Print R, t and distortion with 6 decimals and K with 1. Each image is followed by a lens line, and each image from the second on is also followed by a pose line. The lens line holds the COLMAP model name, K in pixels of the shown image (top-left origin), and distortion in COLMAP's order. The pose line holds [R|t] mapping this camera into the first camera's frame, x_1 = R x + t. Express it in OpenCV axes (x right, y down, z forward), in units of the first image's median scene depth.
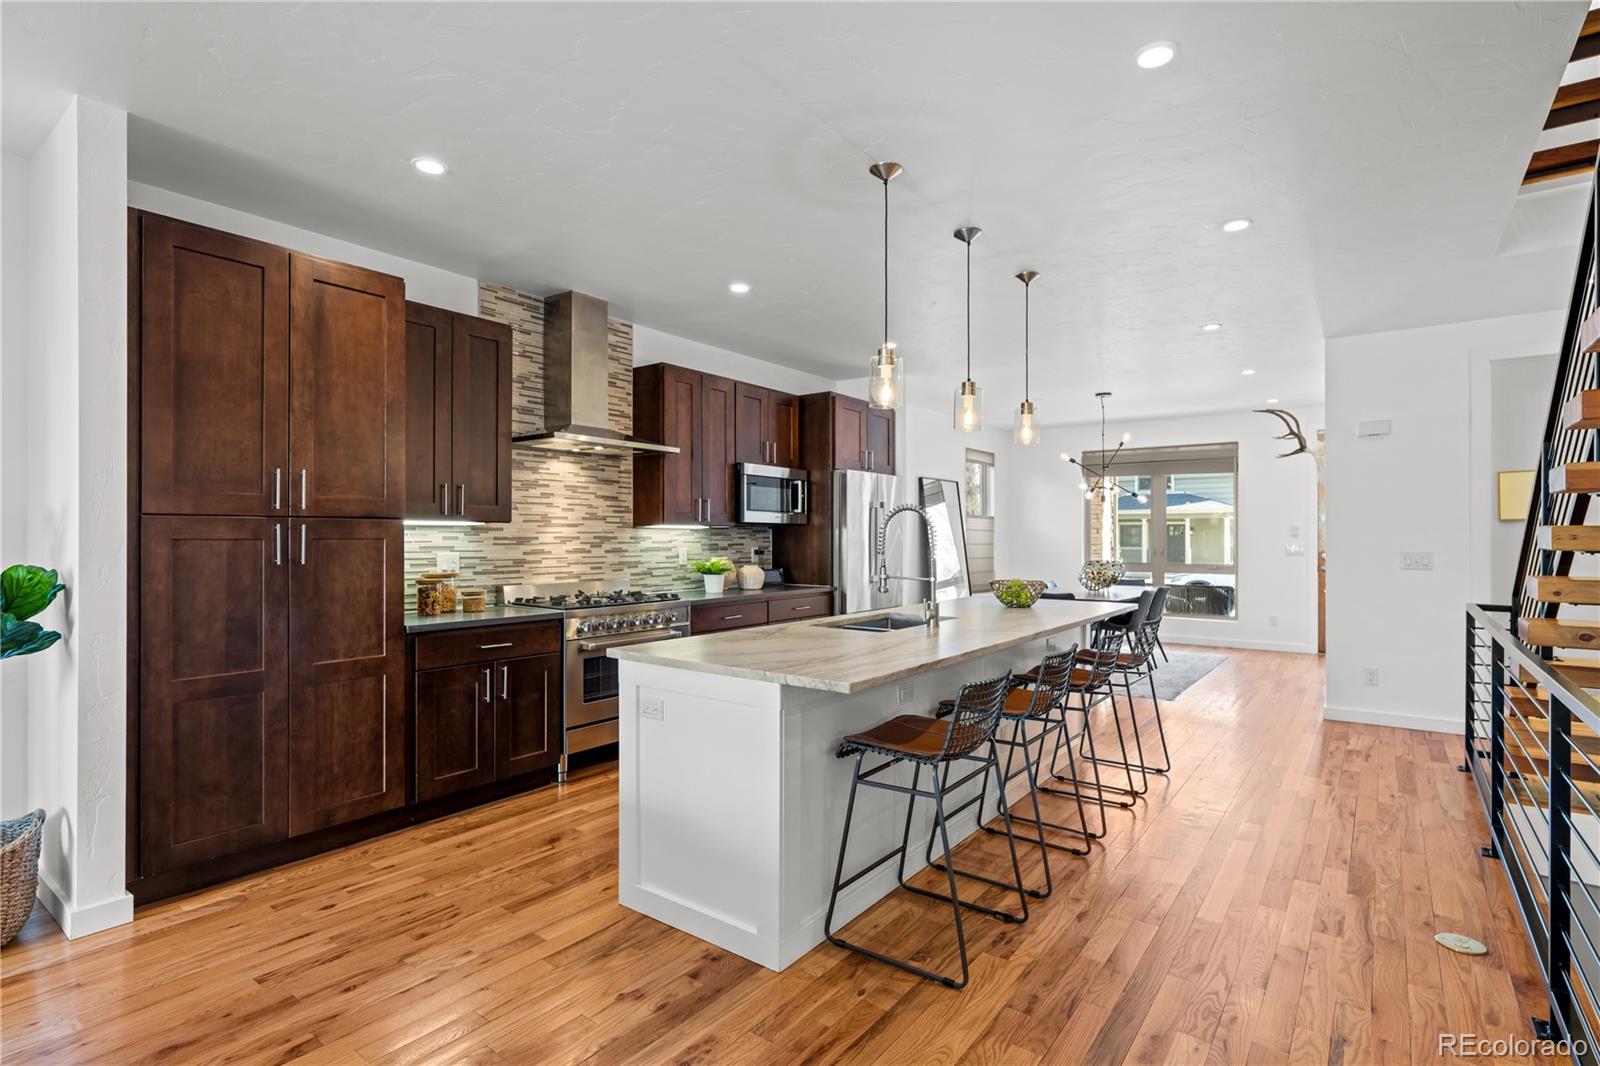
lens RADIAL K [[773.5, 0, 802.9], [0, 773.5, 532.2], [0, 0, 1]] dist [-0.003129, -0.000529]
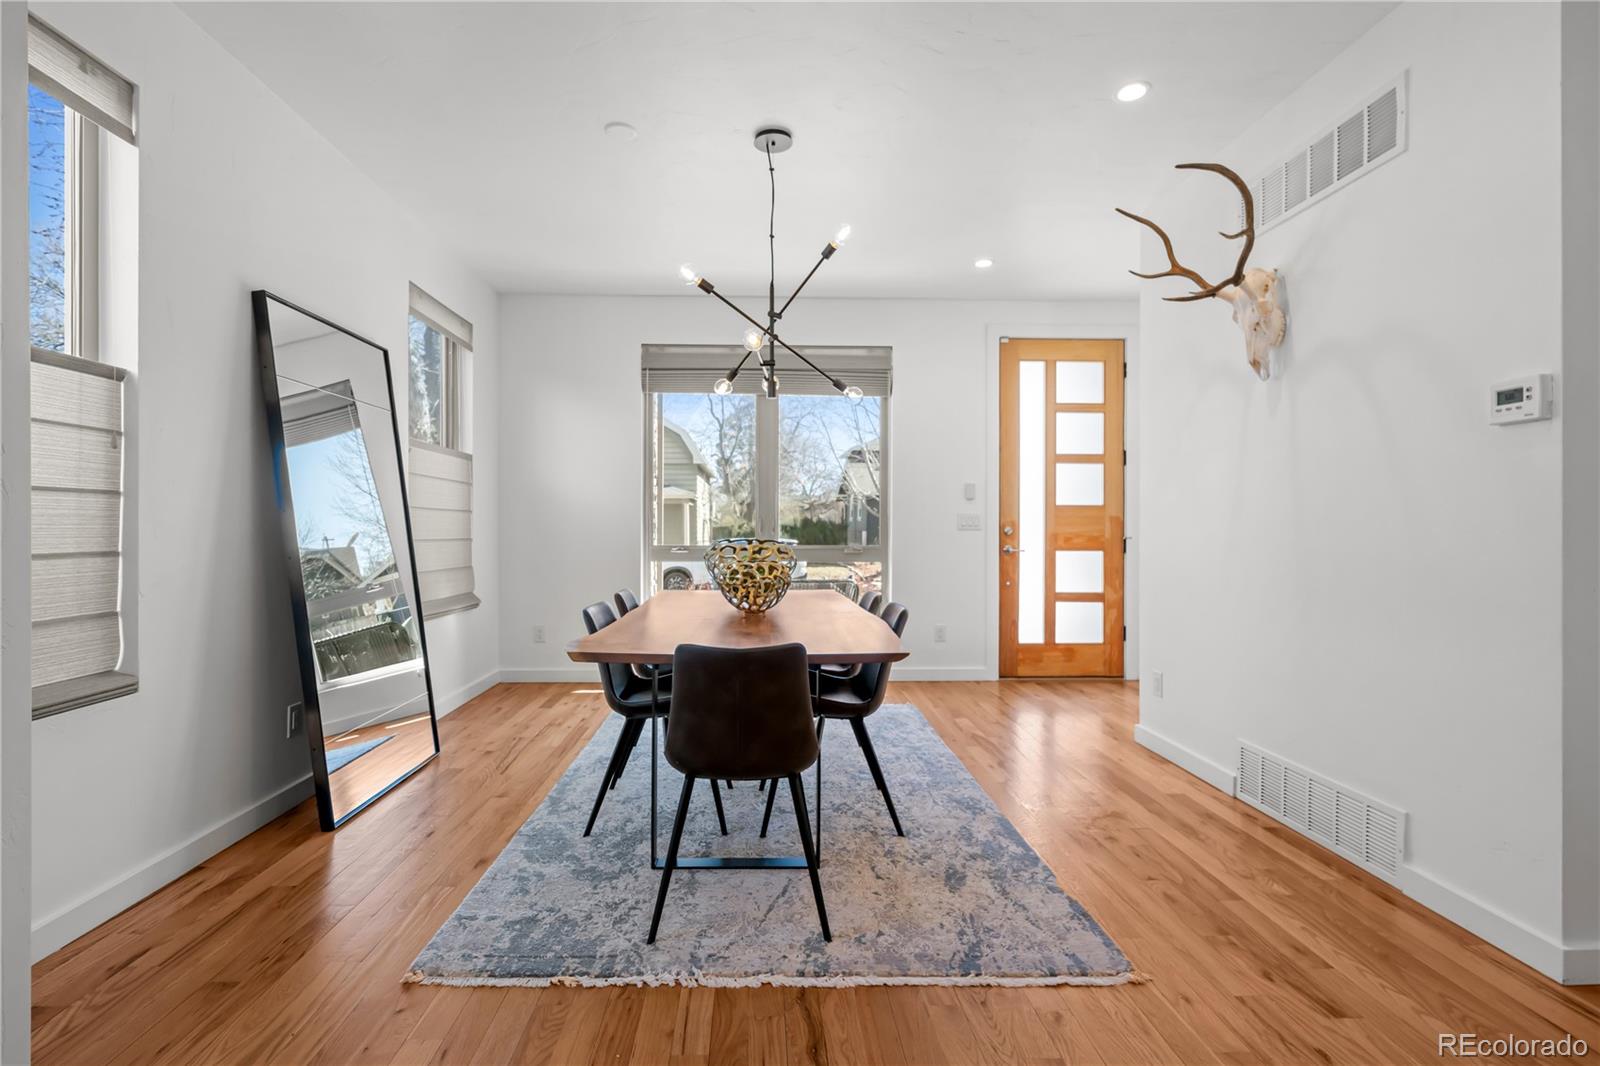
lens RADIAL K [[740.5, 0, 800.0], [0, 740.5, 533.0], [0, 0, 1]] dist [0.001344, 0.000149]
pose [[0.764781, -0.000342, 0.644290, 0.323192], [-0.010055, 0.999872, 0.012466, 0.063947], [-0.644212, -0.016012, 0.764679, 1.576917]]
